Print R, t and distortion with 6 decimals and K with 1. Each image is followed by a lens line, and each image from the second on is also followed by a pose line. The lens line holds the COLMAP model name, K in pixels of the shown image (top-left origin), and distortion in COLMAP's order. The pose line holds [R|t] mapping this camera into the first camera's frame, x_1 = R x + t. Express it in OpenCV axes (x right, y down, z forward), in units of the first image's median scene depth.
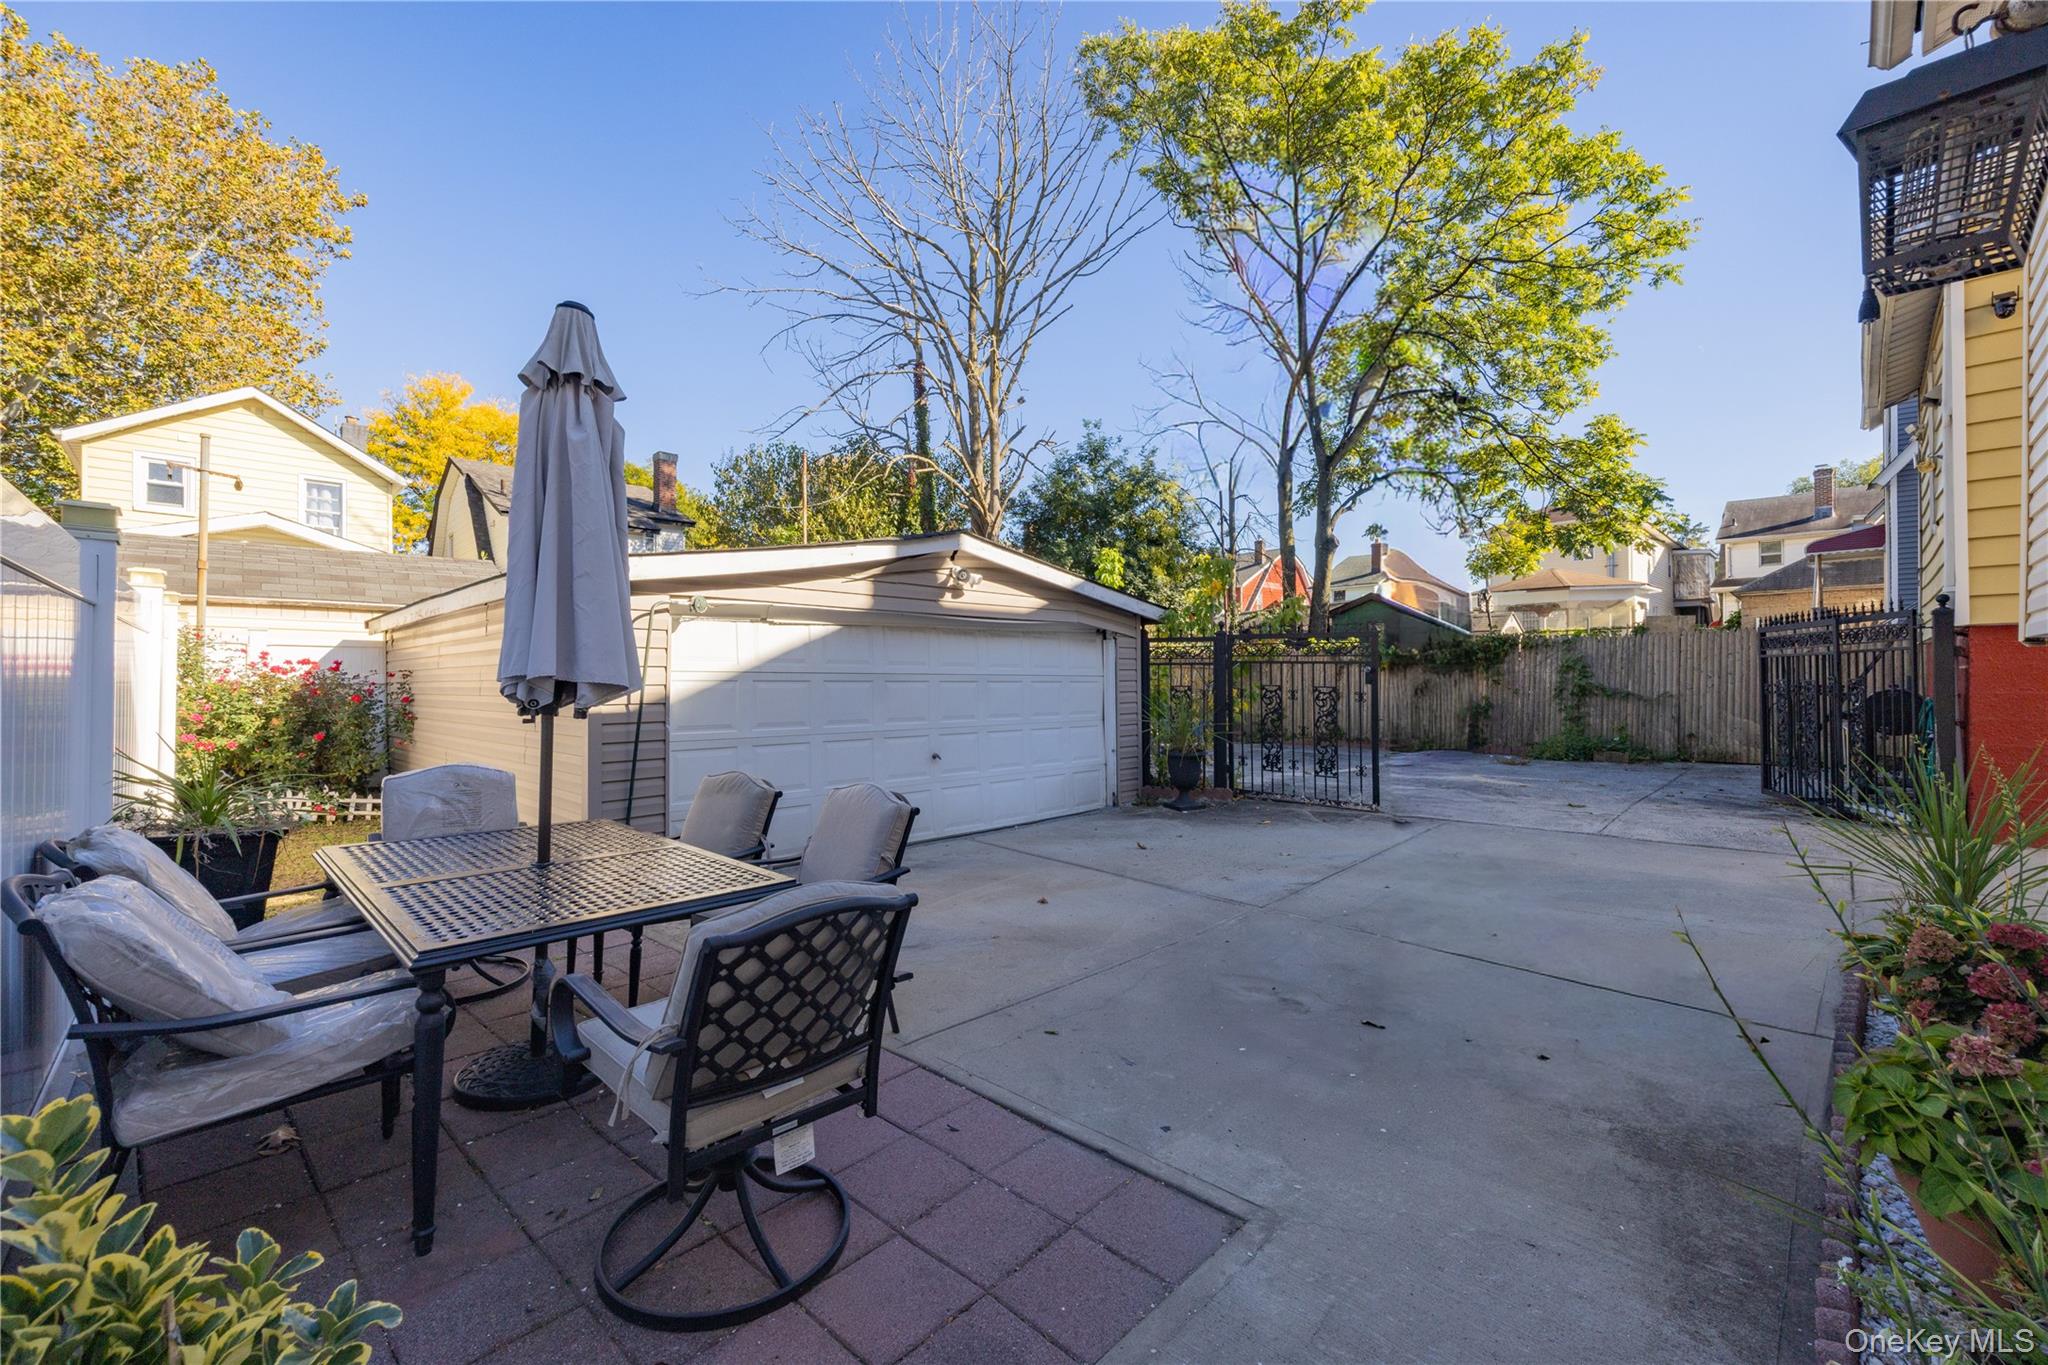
lens RADIAL K [[828.0, 0, 1024.0], [0, 828.0, 682.5], [0, 0, 1]] dist [0.000109, 0.000016]
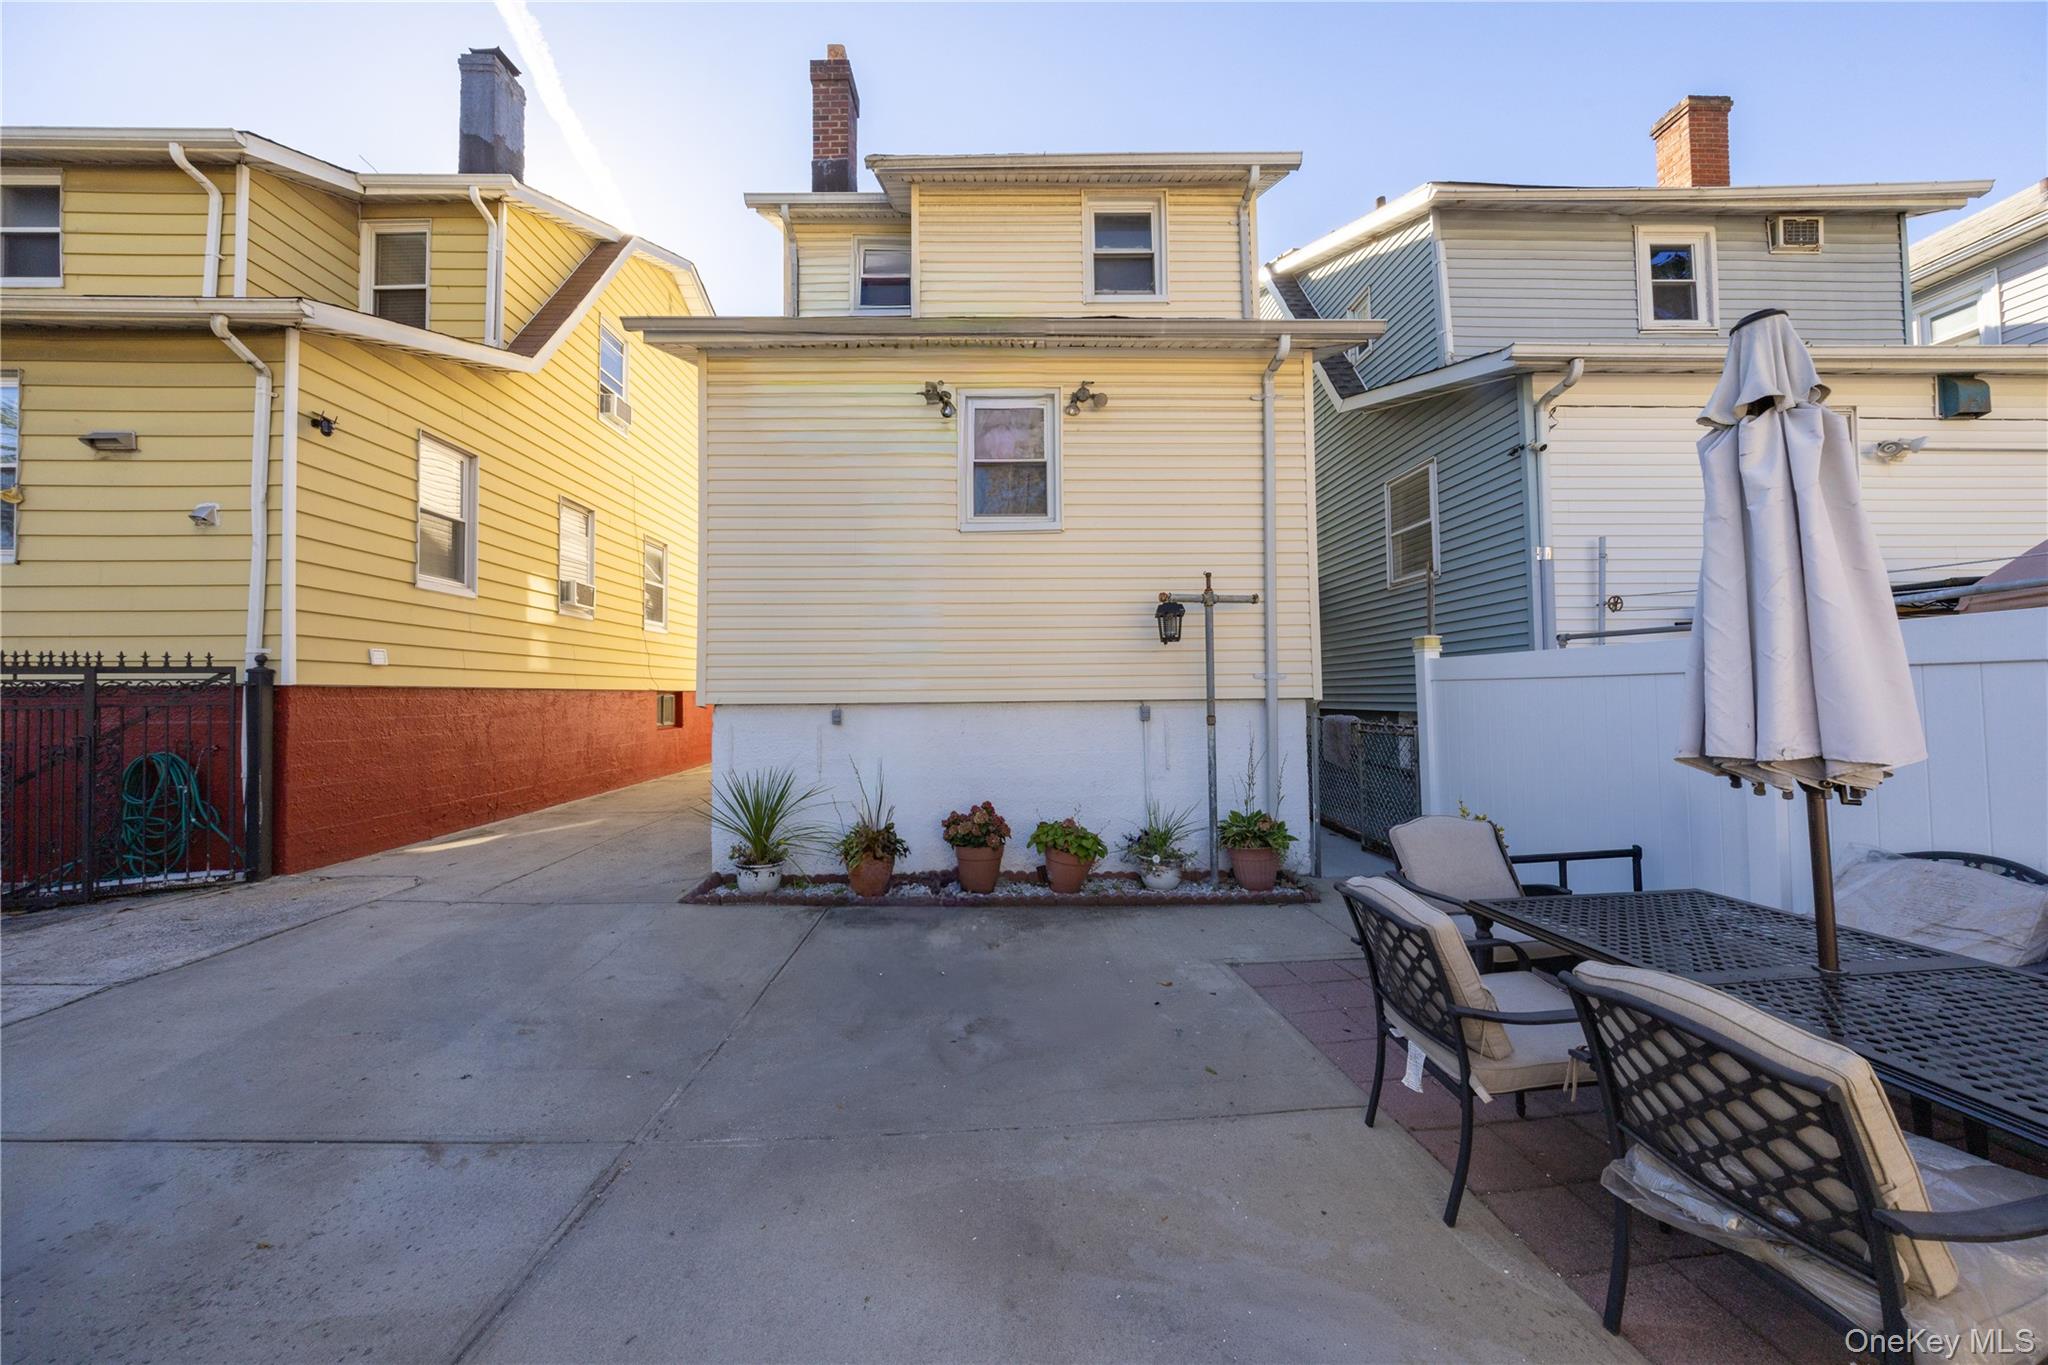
lens RADIAL K [[635.0, 0, 1024.0], [0, 635.0, 682.5], [0, 0, 1]] dist [-0.009456, 0.000034]
pose [[-0.723498, 0.024075, 0.689907, -0.317226], [0.016637, 0.999710, -0.017439, -0.064734], [-0.690126, -0.001139, -0.723688, 1.501338]]
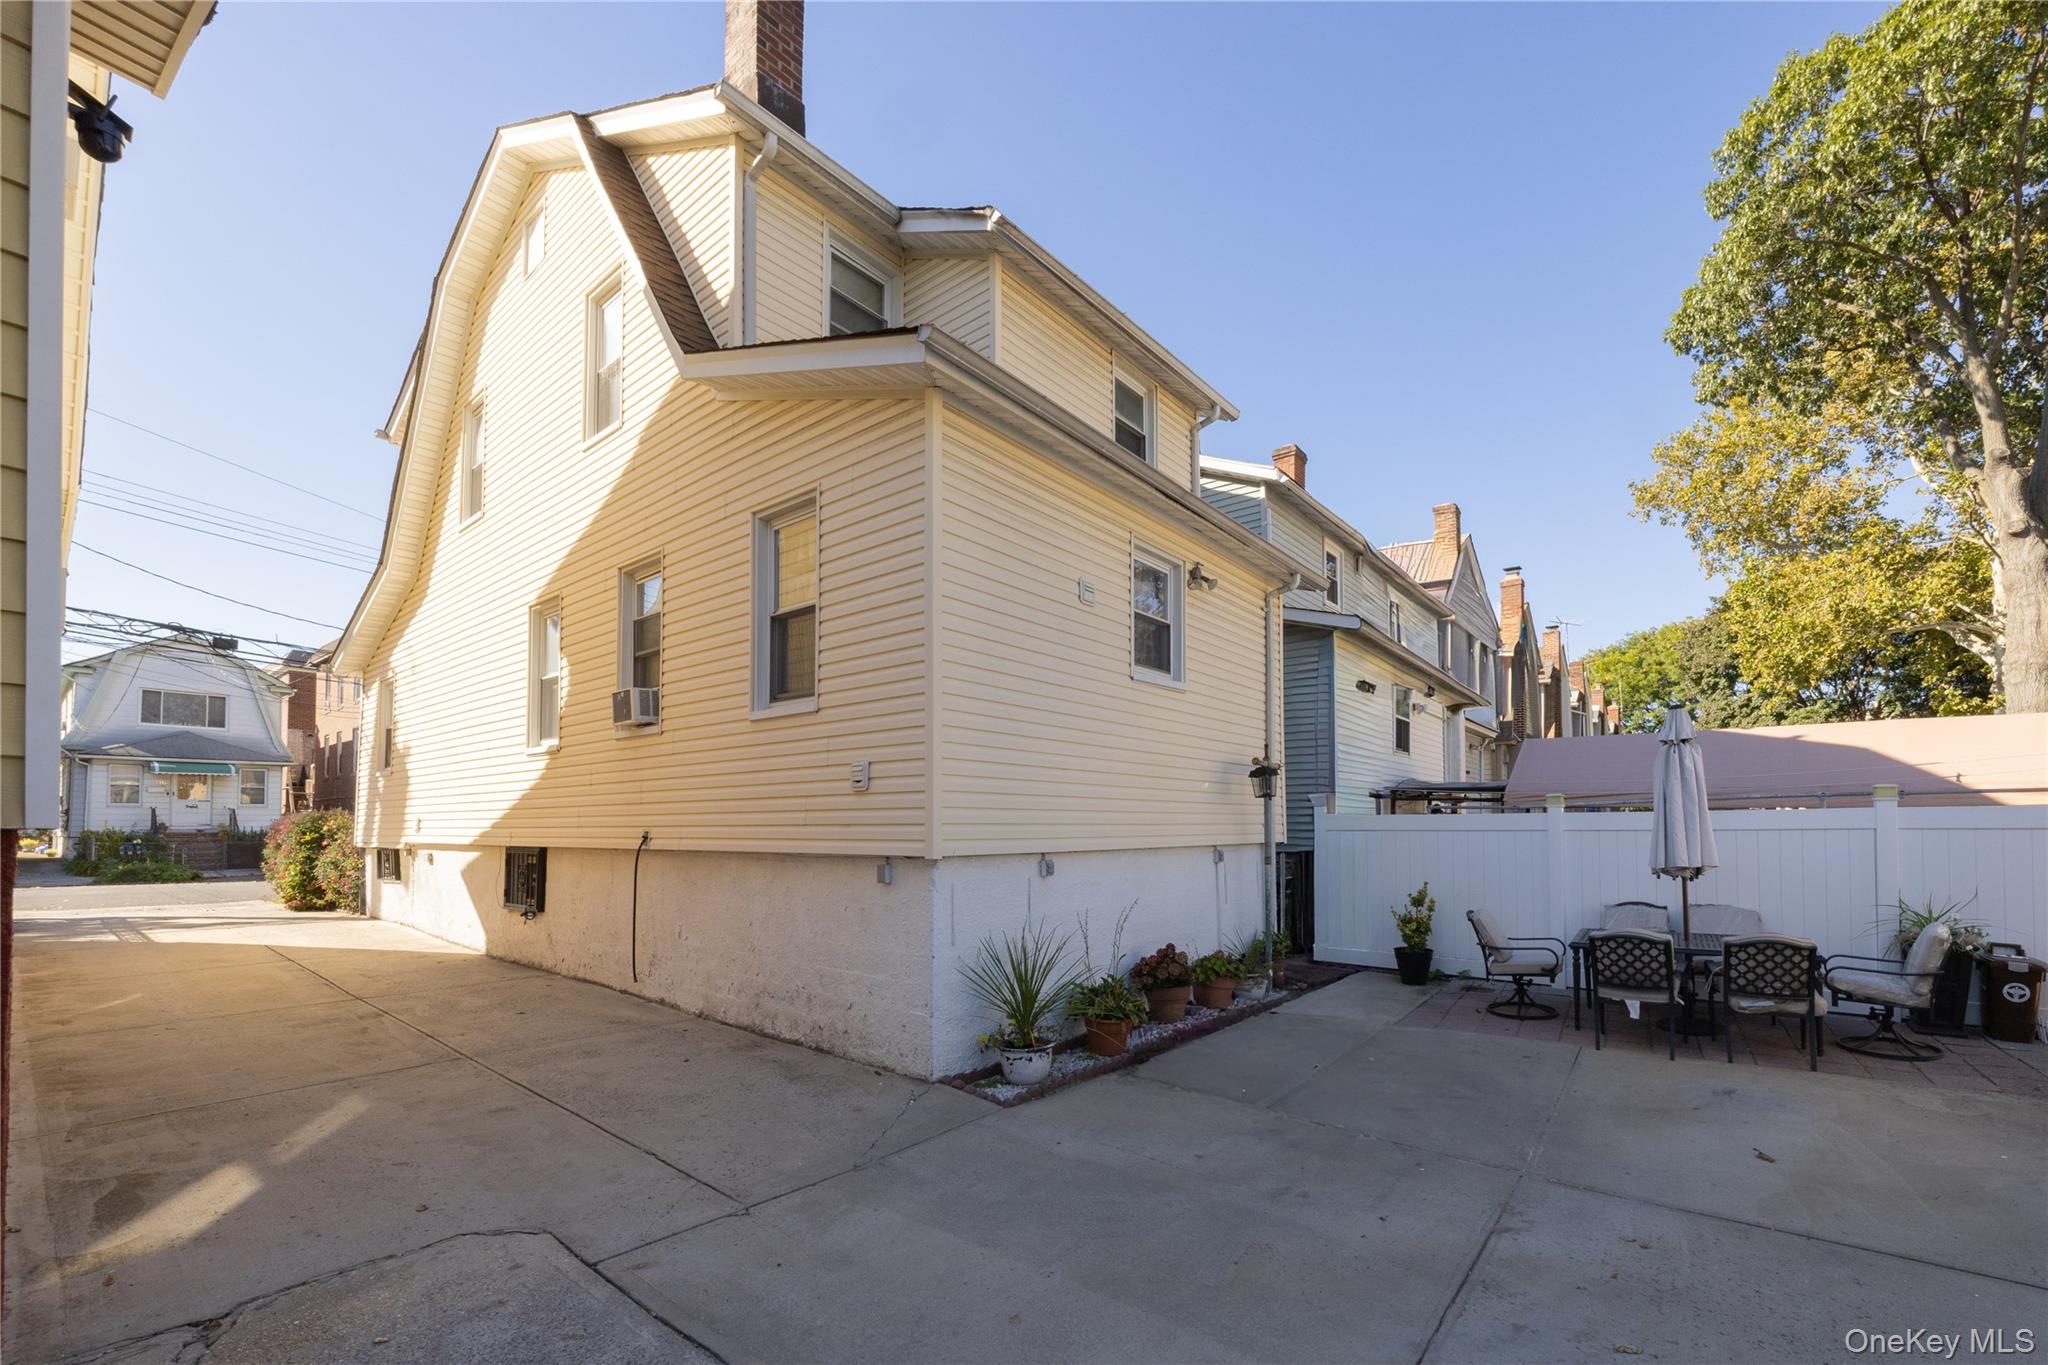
lens RADIAL K [[818.8, 0, 1026.7], [0, 818.8, 796.3], [0, 0, 1]] dist [-0.000734, -0.000146]
pose [[-0.994899, 0.001992, -0.100861, 1.319449], [0.005056, 0.999533, -0.030130, -0.115010], [0.100754, -0.030486, -0.994444, 2.448675]]
